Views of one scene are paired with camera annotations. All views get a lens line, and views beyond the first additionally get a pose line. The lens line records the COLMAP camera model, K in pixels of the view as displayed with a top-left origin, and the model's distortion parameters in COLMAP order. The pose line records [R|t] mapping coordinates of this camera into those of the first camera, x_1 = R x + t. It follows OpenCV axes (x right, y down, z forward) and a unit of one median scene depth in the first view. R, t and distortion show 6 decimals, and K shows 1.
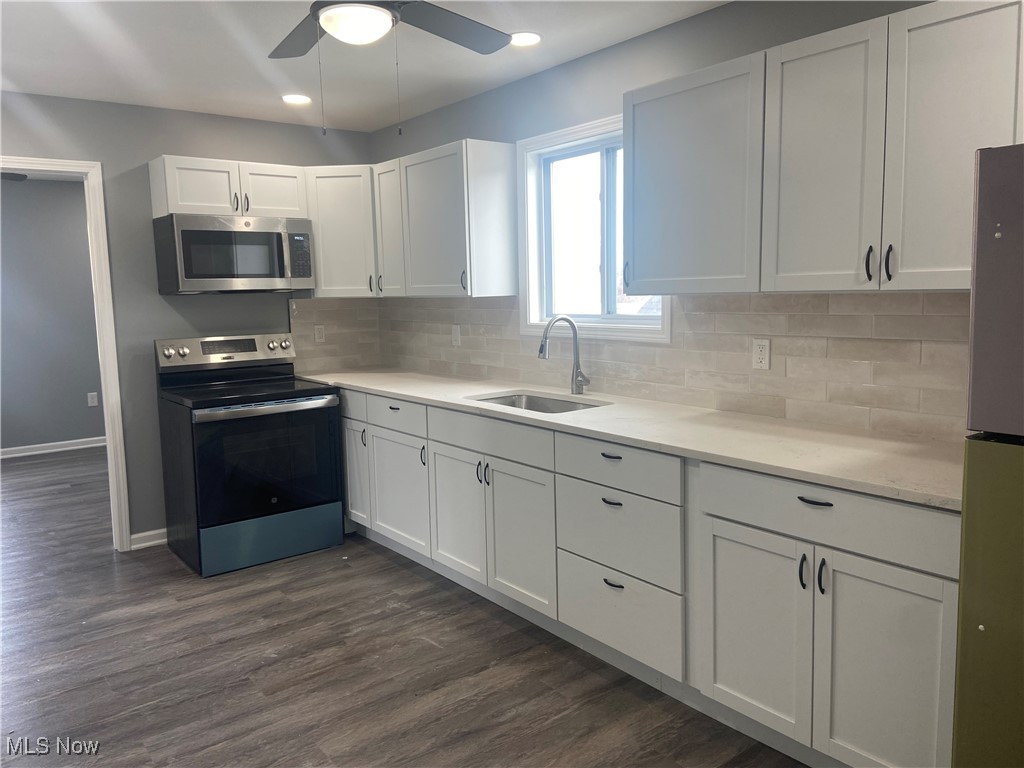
lens RADIAL K [[772.1, 0, 507.1], [0, 772.1, 377.7], [0, 0, 1]] dist [0.125349, -0.157985]
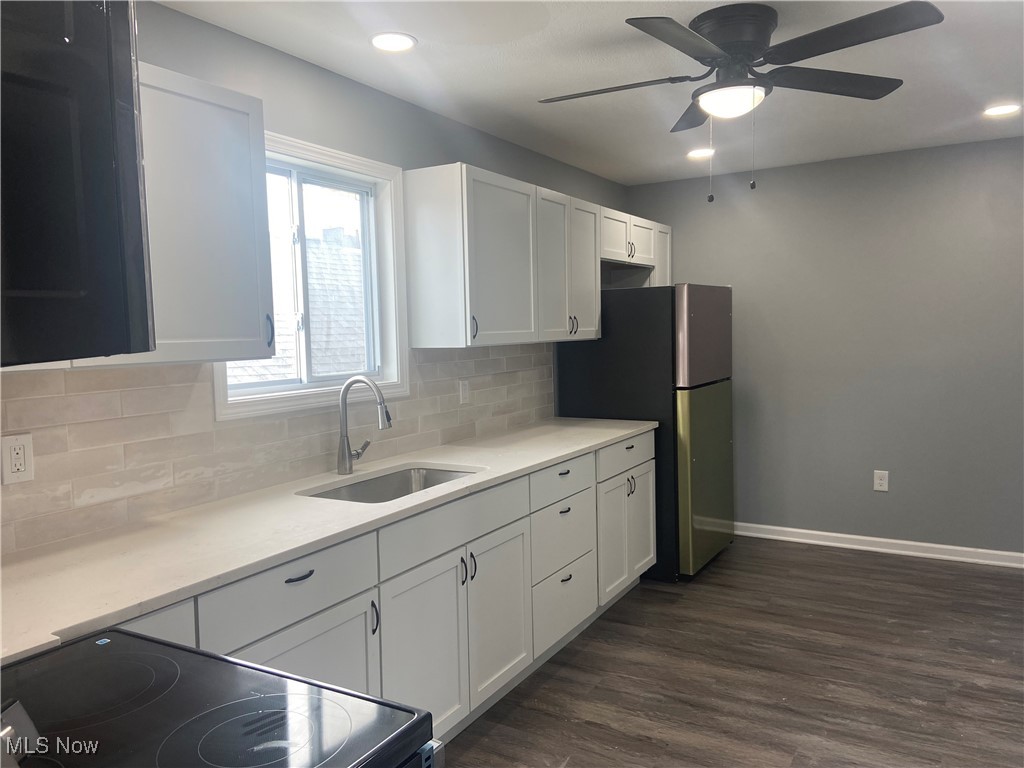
lens RADIAL K [[772.1, 0, 507.1], [0, 772.1, 377.7], [0, 0, 1]] dist [0.125349, -0.157985]
pose [[-0.372785, -0.027256, 0.927518, -0.880680], [0.141779, 0.986159, 0.085963, -0.150919], [-0.917023, 0.163548, -0.363760, 1.369347]]
